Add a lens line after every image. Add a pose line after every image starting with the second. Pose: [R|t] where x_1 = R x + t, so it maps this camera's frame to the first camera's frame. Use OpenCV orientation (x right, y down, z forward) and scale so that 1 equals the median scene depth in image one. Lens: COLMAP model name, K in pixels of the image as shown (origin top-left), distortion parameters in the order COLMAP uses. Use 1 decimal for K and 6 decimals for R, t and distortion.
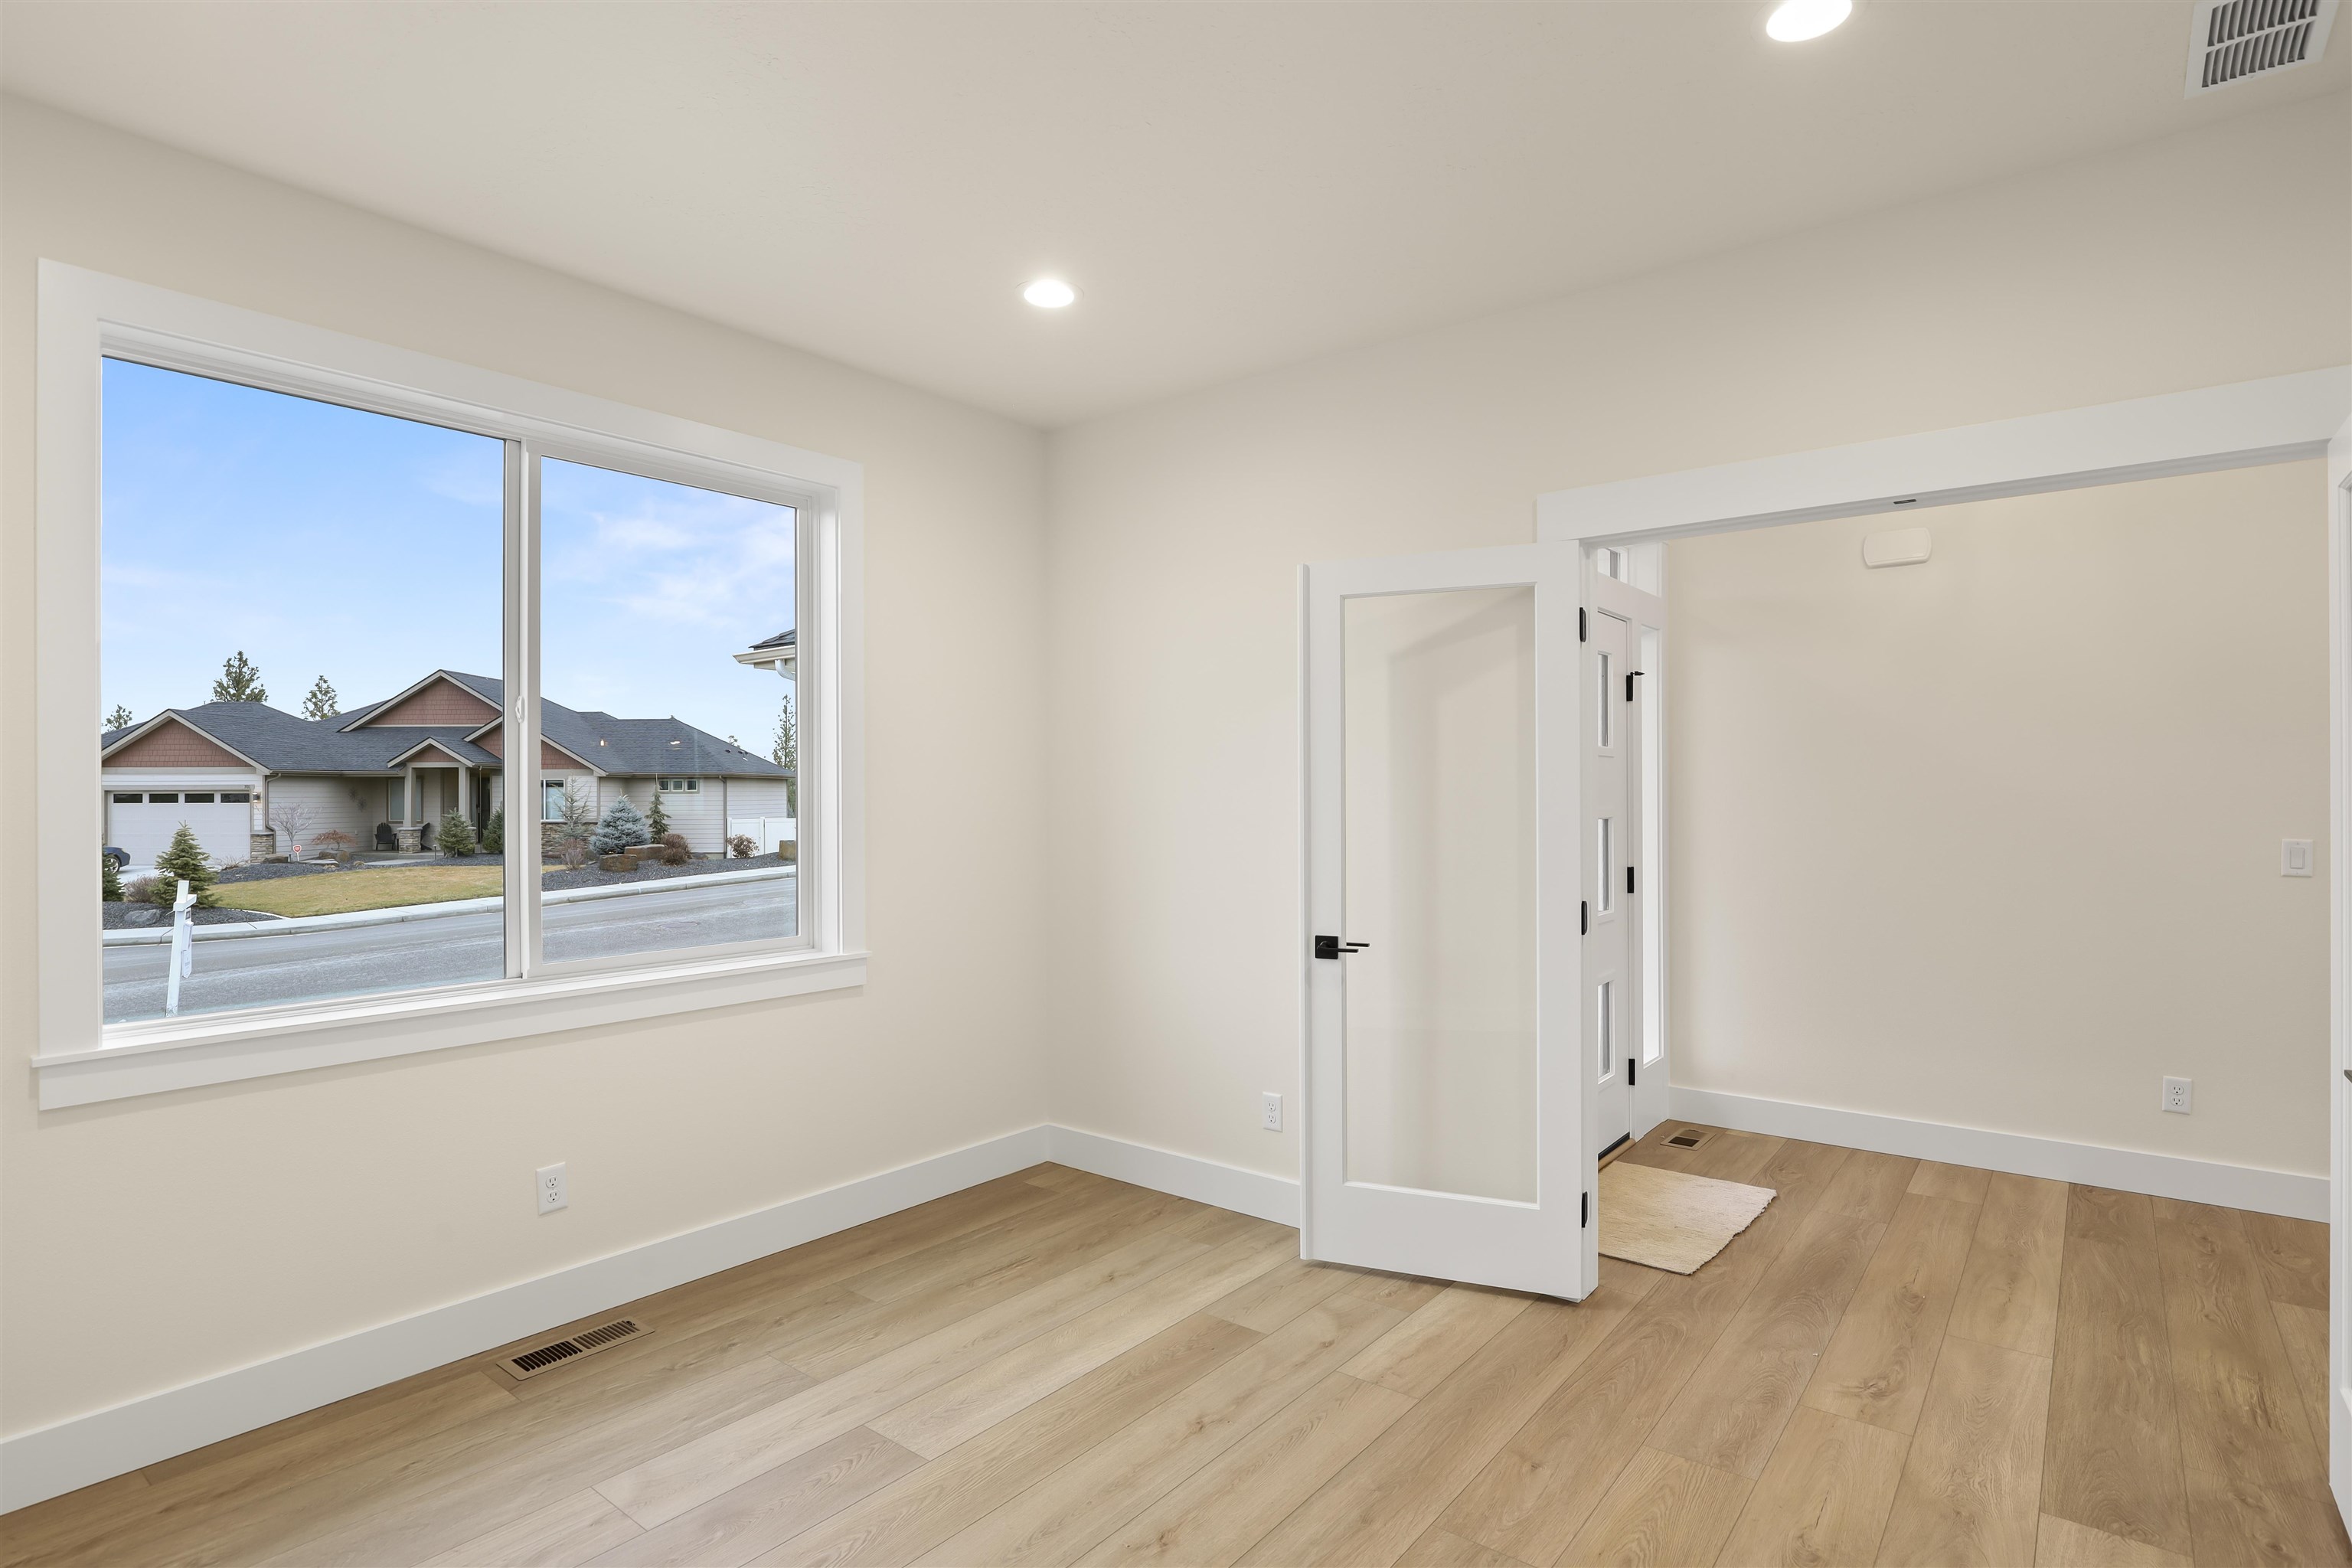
lens RADIAL K [[1188.2, 0, 1176.0], [0, 1188.2, 784.0], [0, 0, 1]] dist [-0.002563, -0.000778]
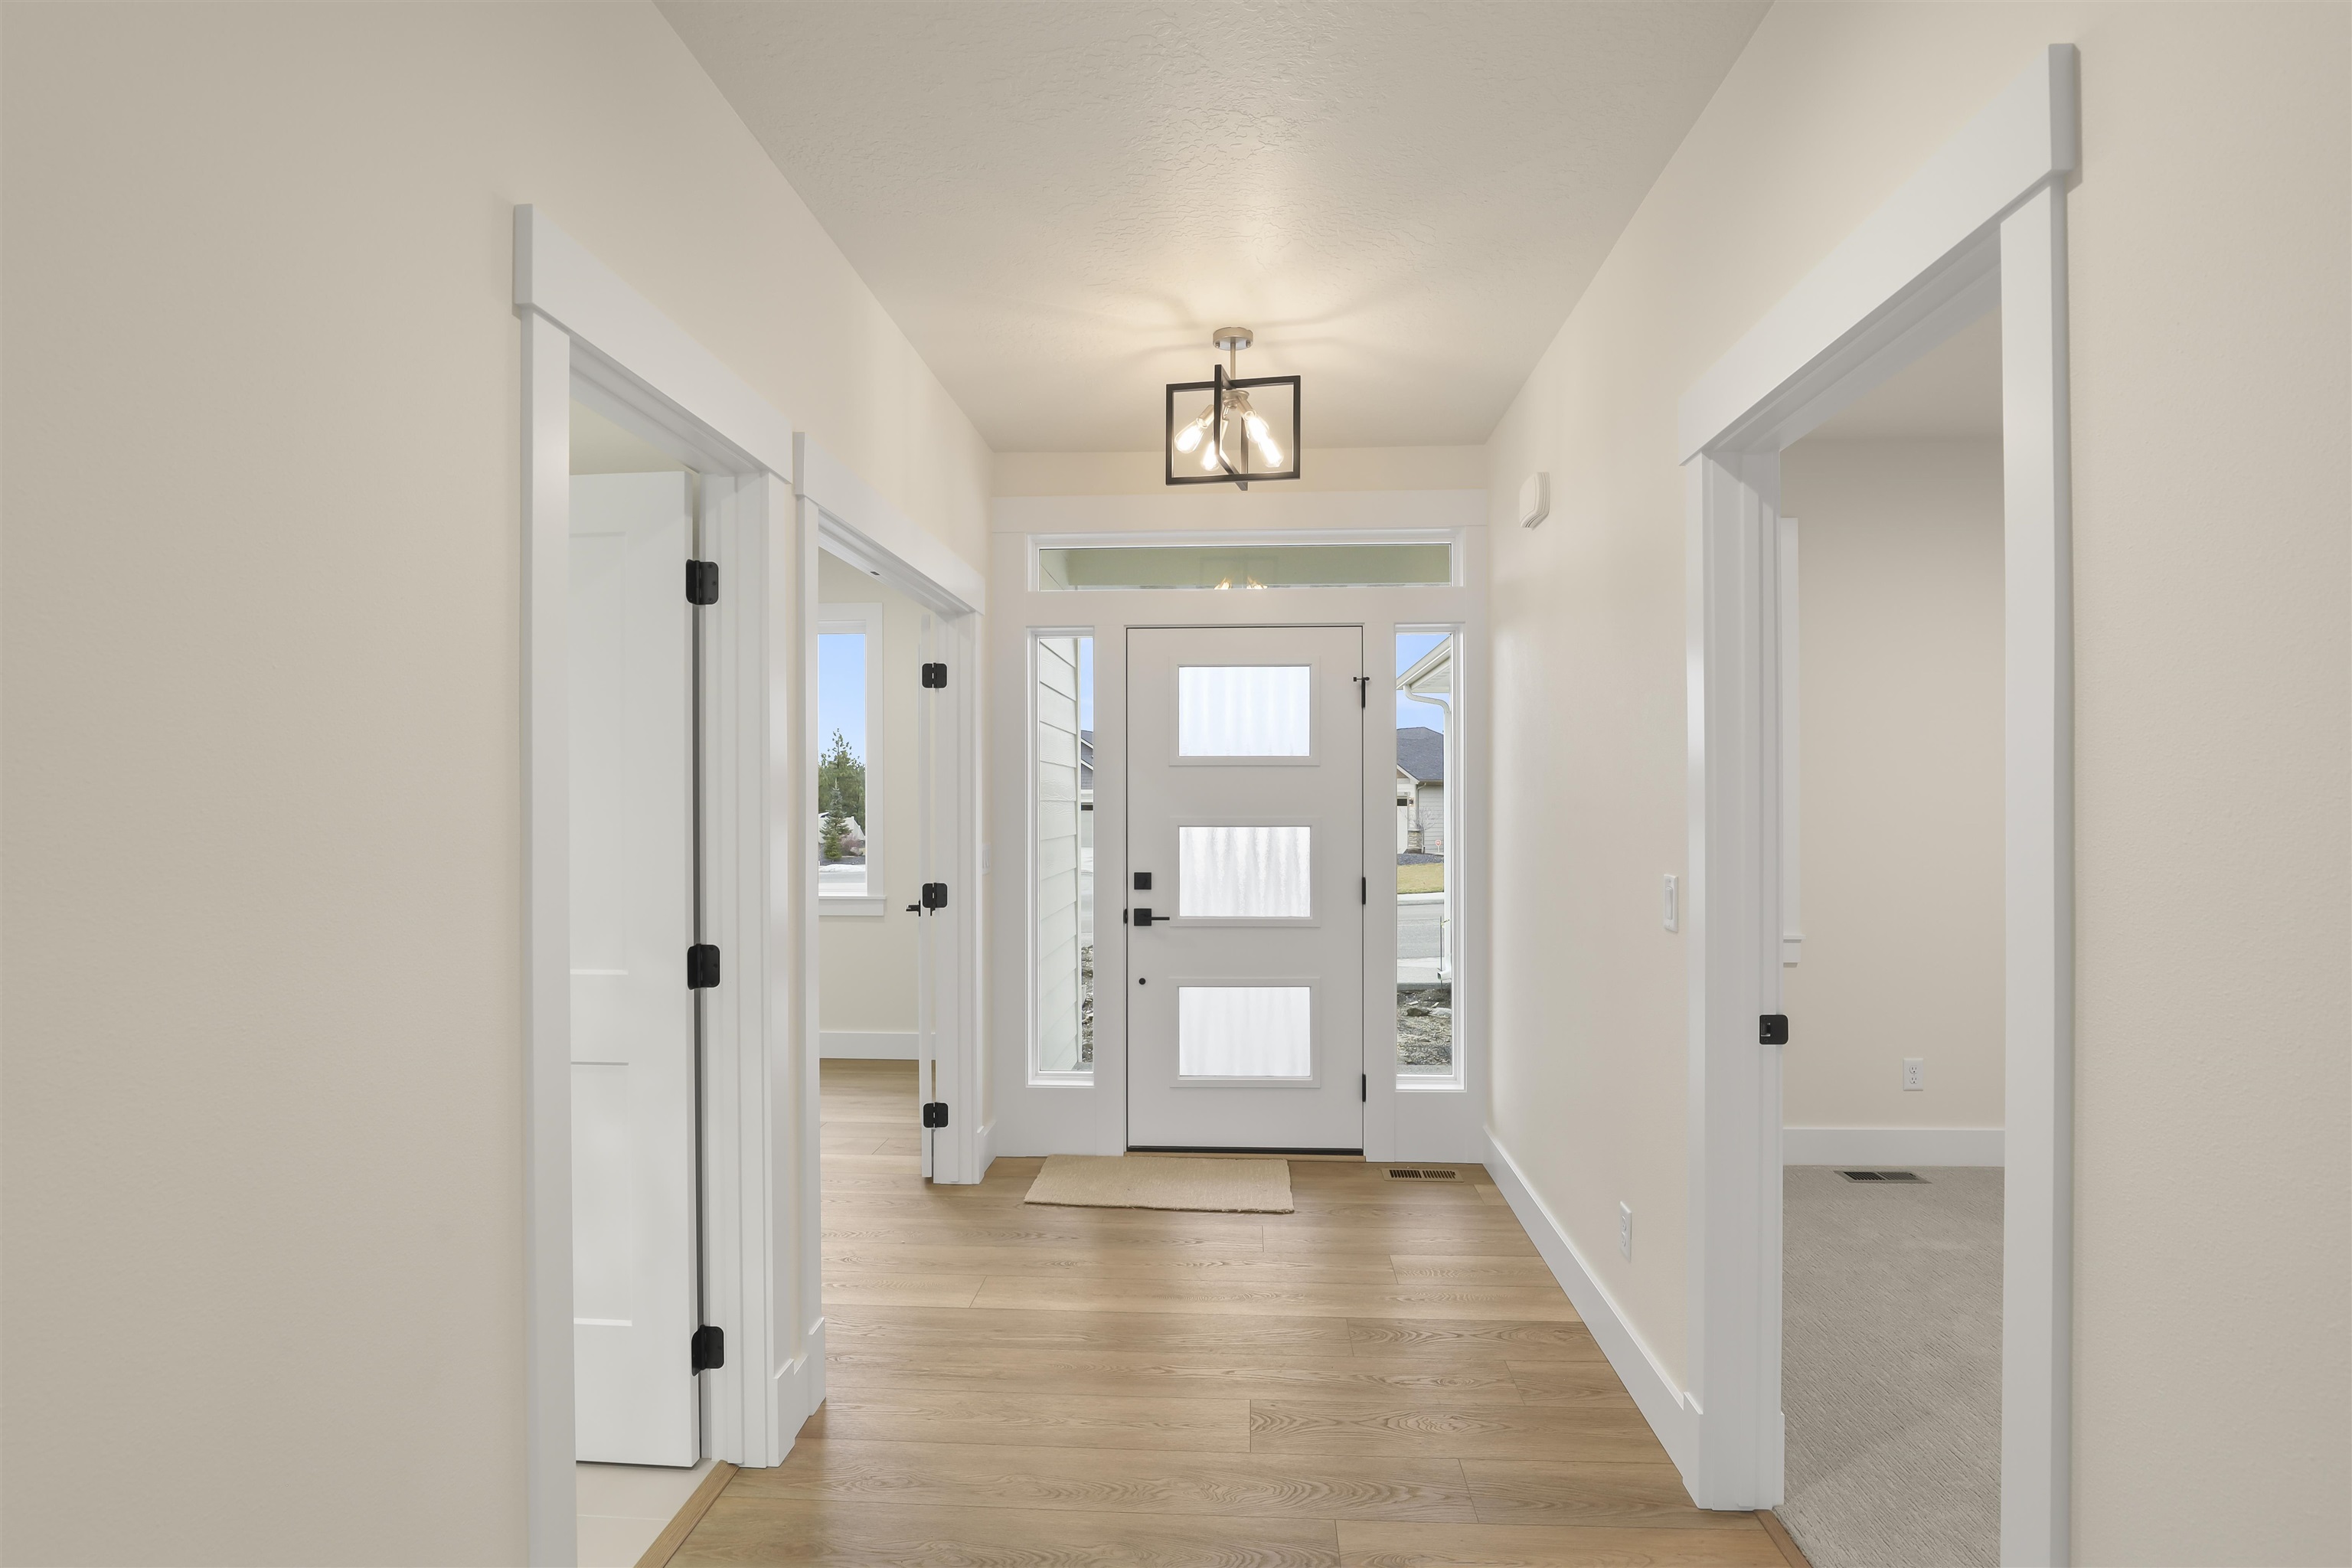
lens RADIAL K [[1188.2, 0, 1176.0], [0, 1188.2, 784.0], [0, 0, 1]] dist [-0.002563, -0.000778]
pose [[0.568921, -0.010892, -0.822320, 1.087162], [0.007725, 0.999939, -0.007900, 0.001756], [0.822356, -0.001858, 0.568970, 0.322638]]
